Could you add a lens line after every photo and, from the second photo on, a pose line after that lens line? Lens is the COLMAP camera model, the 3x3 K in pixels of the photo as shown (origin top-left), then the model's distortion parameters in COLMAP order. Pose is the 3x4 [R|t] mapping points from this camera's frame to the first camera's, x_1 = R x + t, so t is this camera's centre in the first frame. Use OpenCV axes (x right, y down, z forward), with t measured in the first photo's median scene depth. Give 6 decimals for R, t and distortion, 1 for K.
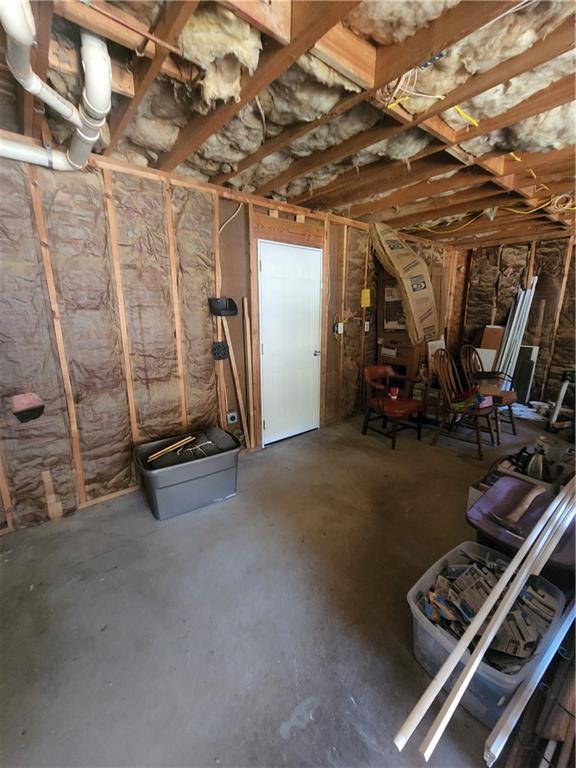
lens RADIAL K [[319.2, 0, 291.8], [0, 319.2, 382.3], [0, 0, 1]] dist [-0.006944, 0.000911]
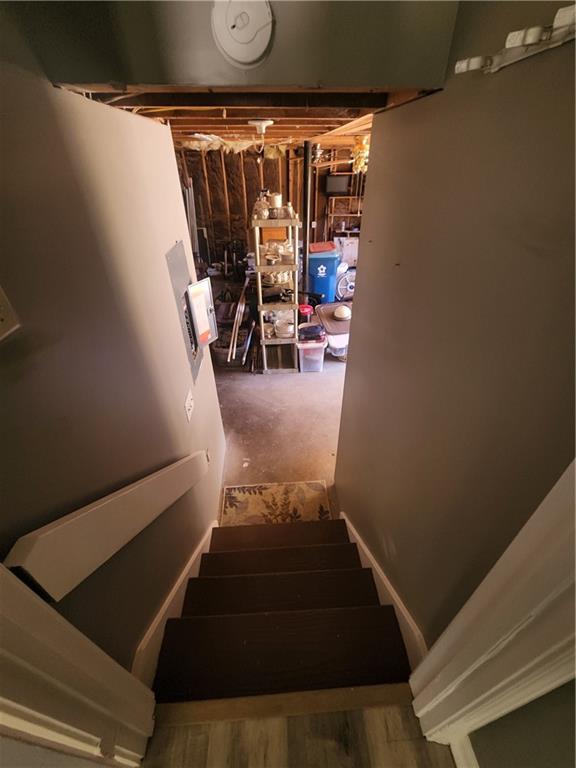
lens RADIAL K [[319.2, 0, 289.0], [0, 319.2, 382.7], [0, 0, 1]] dist [-0.006944, 0.000911]
pose [[0.599988, -0.469656, 0.647640, -0.411237], [0.190819, 0.870190, 0.454265, -0.088803], [-0.776919, -0.148971, 0.611723, -0.460082]]
